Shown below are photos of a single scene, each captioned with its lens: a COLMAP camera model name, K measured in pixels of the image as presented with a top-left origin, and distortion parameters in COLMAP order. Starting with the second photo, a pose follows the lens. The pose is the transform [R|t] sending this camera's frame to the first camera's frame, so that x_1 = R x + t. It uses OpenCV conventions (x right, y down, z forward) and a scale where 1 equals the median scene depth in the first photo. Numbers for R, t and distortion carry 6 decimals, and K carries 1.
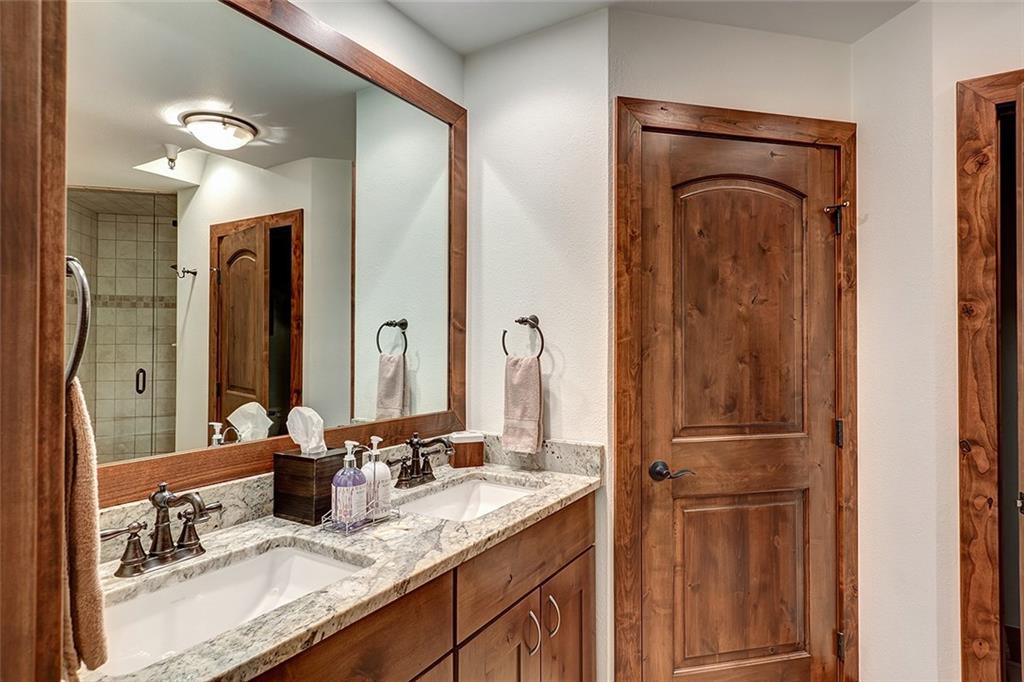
lens RADIAL K [[531.5, 0, 510.7], [0, 531.5, 338.1], [0, 0, 1]] dist [0.009172, -0.001167]
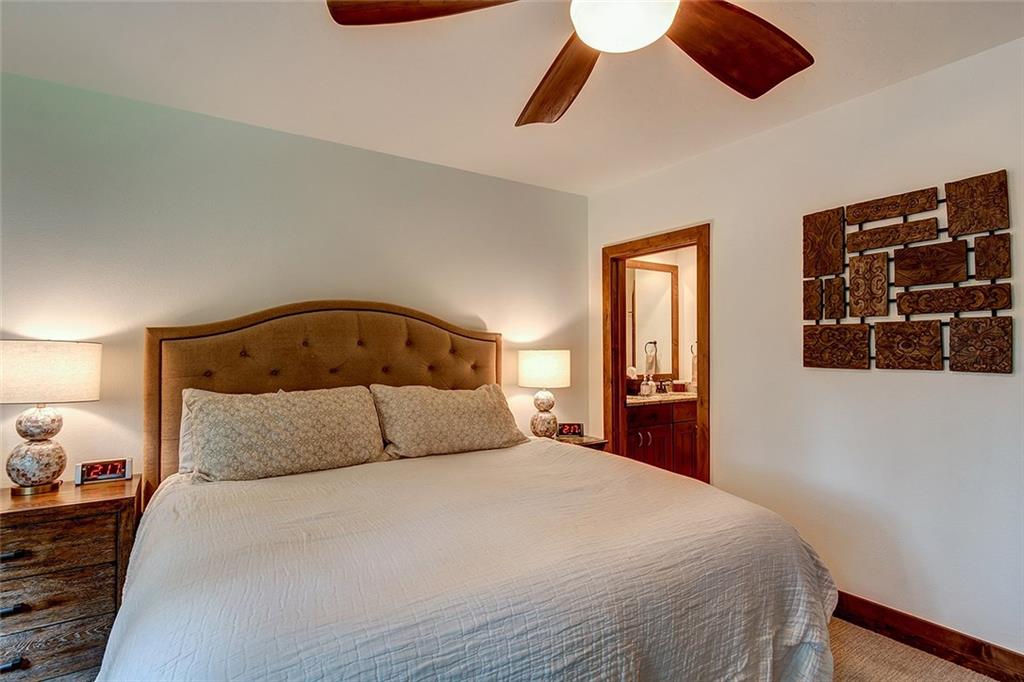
lens RADIAL K [[535.2, 0, 512.0], [0, 535.2, 341.0], [0, 0, 1]] dist [-0.000906, -0.000313]
pose [[0.910845, -0.008748, -0.412657, 0.281452], [0.007219, 0.999960, -0.005264, -0.027463], [0.412686, 0.001816, 0.910871, -1.941159]]
